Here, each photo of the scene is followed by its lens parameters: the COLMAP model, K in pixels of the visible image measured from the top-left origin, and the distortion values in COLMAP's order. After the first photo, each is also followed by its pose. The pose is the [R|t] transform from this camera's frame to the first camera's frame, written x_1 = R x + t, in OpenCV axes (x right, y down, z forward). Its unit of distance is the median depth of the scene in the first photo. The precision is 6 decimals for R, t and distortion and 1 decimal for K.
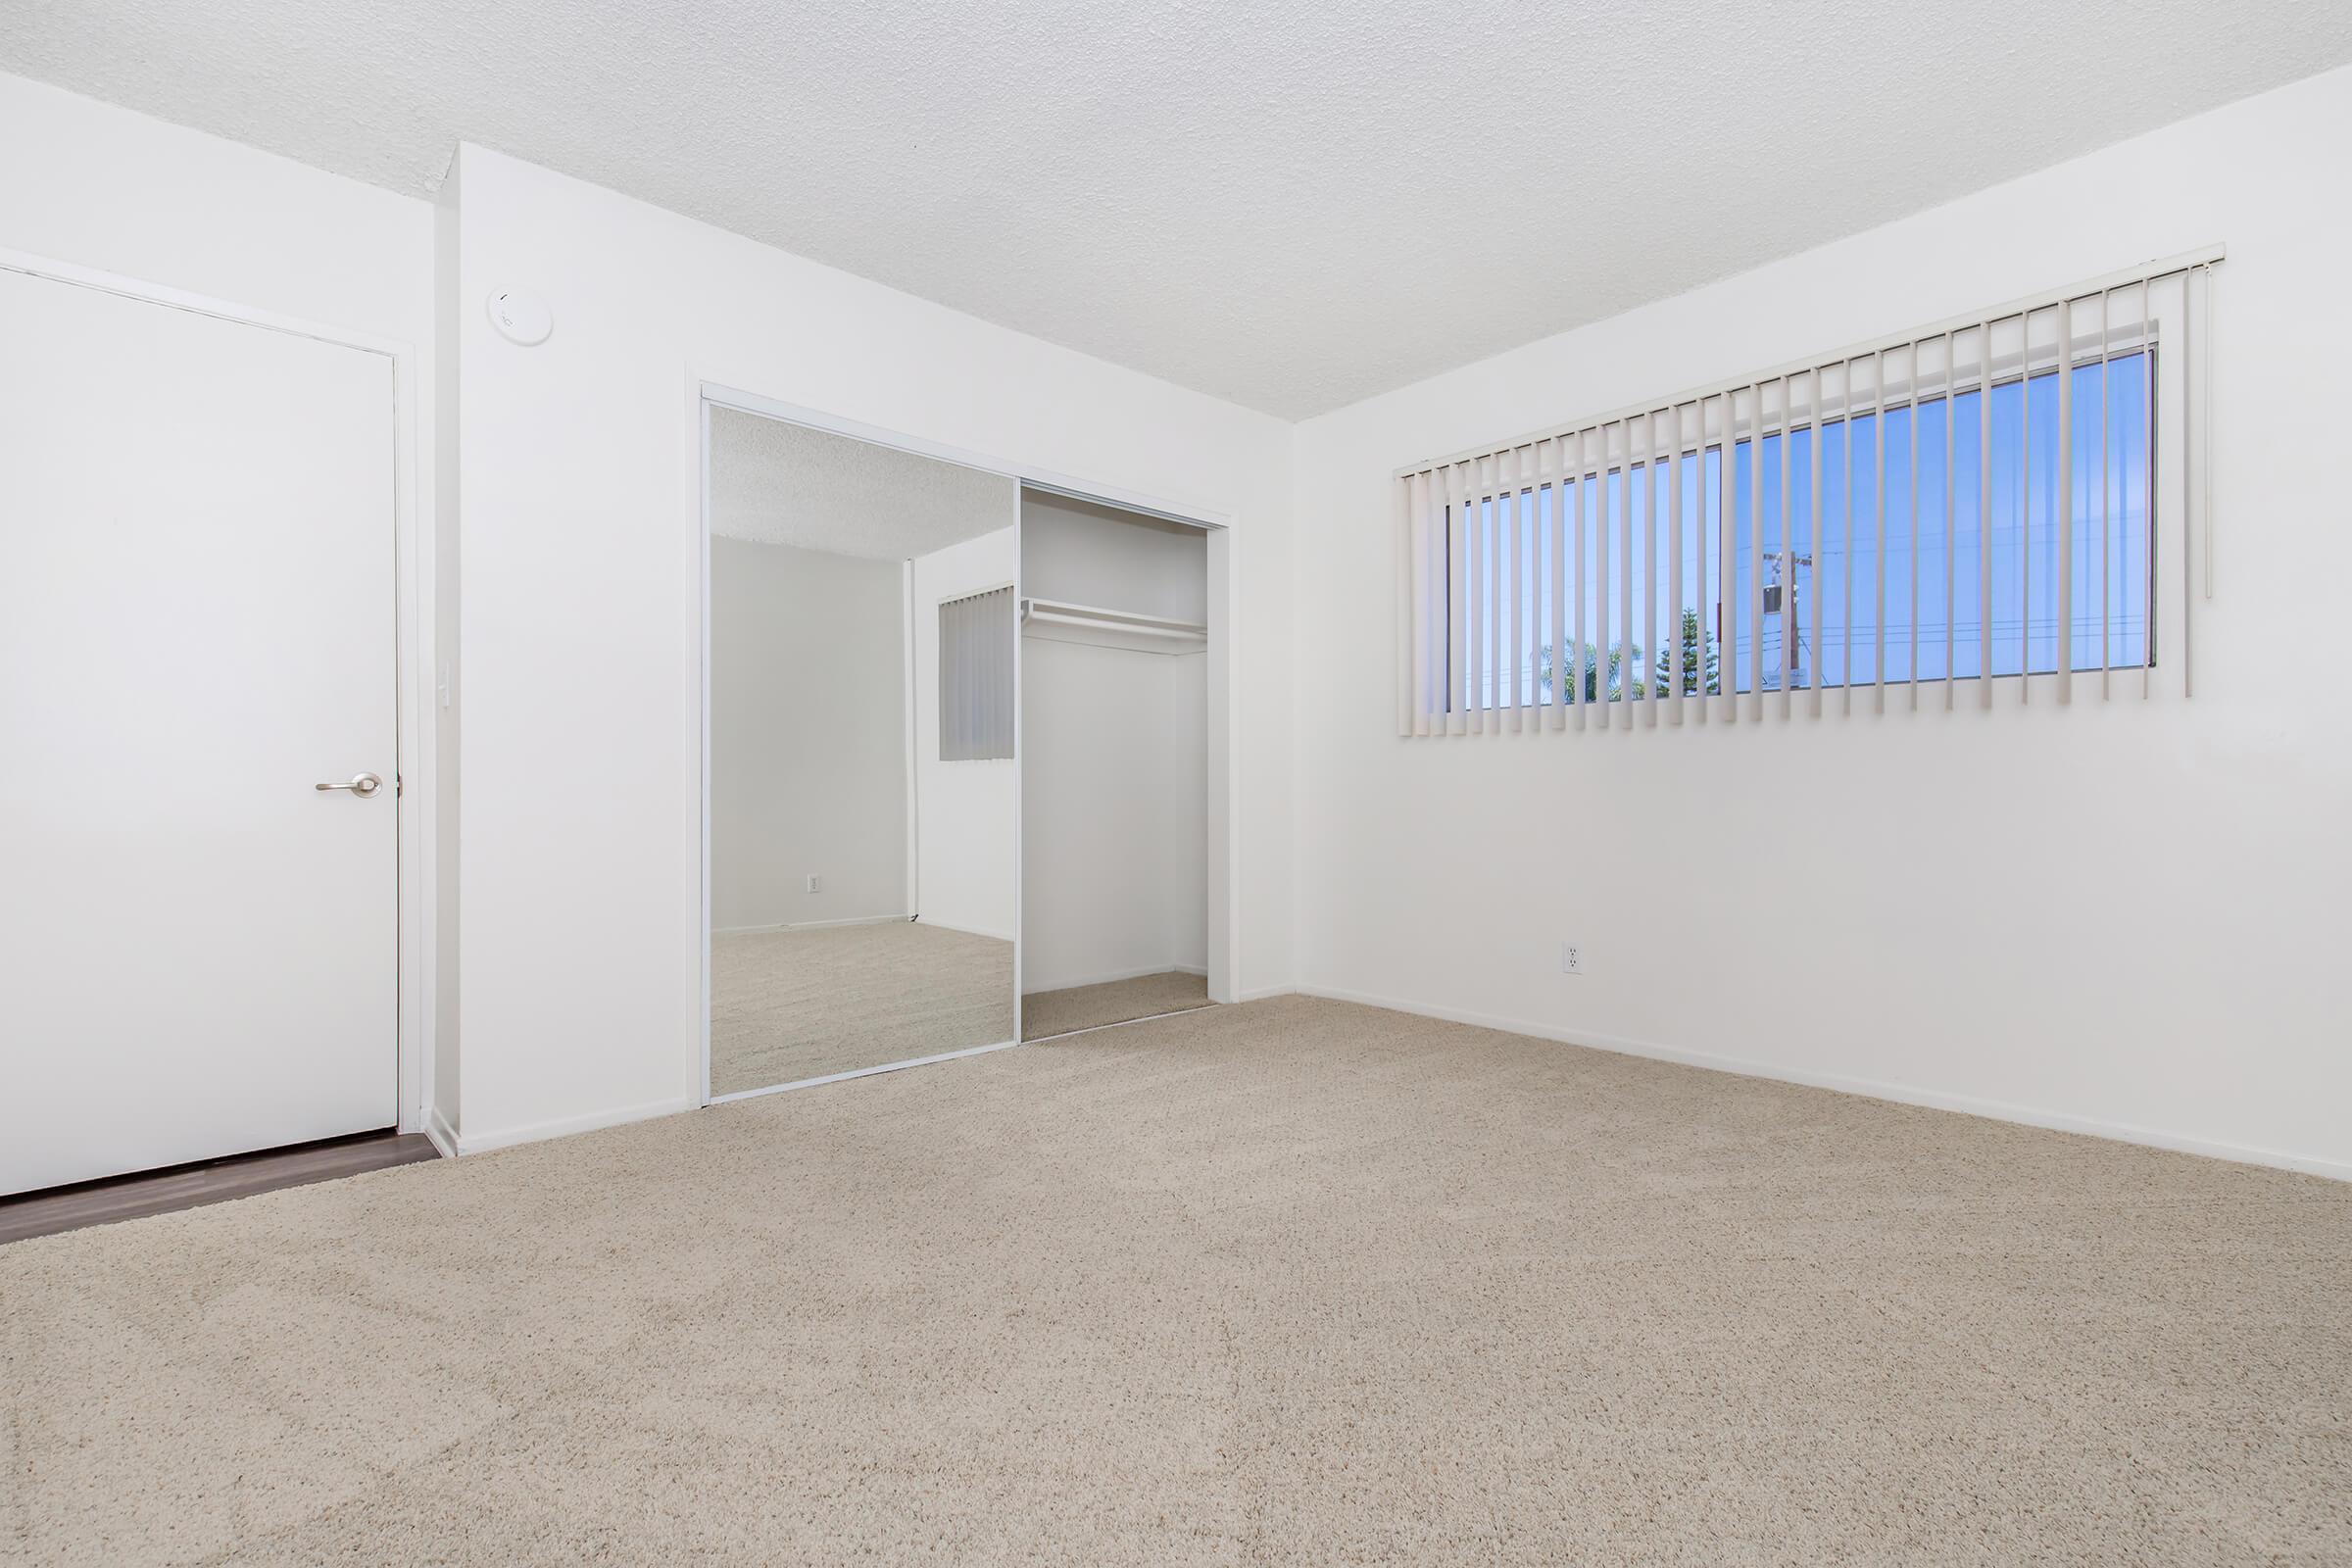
lens RADIAL K [[1051.5, 0, 1168.0], [0, 1051.5, 792.9], [0, 0, 1]] dist [0.000609, -0.000232]
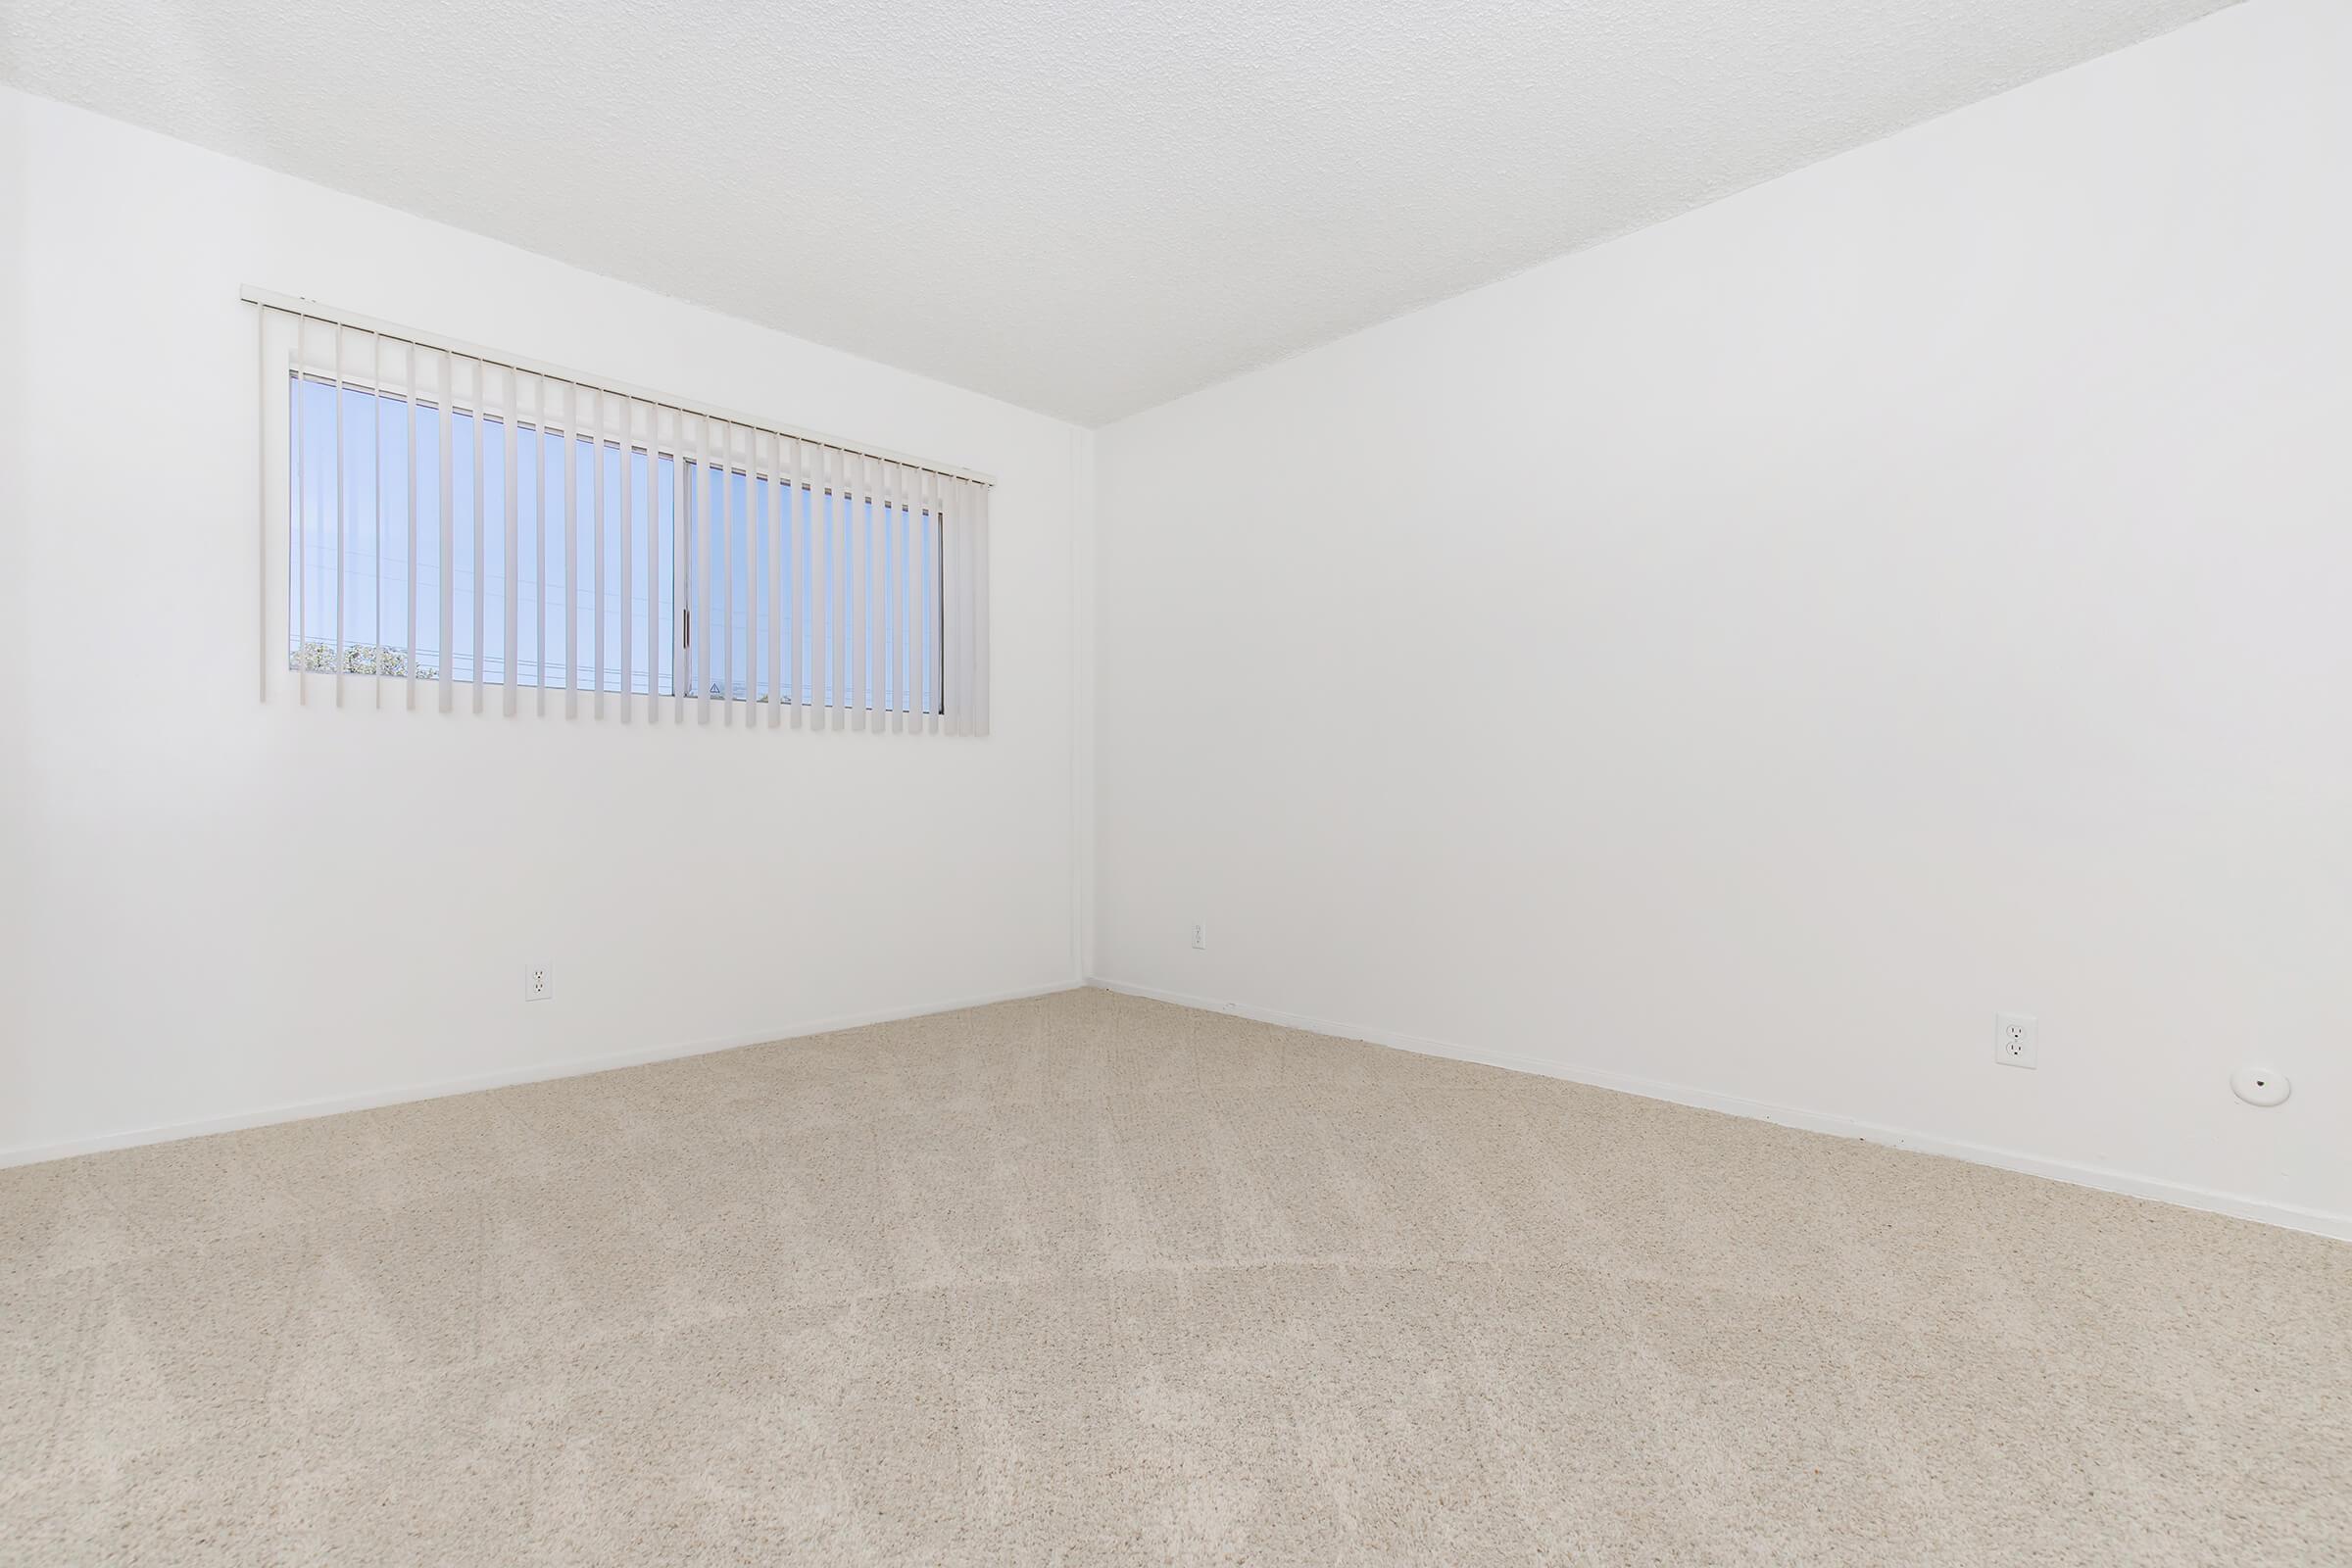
lens RADIAL K [[1051.5, 0, 1168.0], [0, 1051.5, 792.9], [0, 0, 1]] dist [0.000609, -0.000232]
pose [[-0.051664, -0.002381, 0.998662, -0.923537], [0.000059, 0.999997, 0.002387, -0.000498], [-0.998665, 0.000182, -0.051663, 0.968264]]
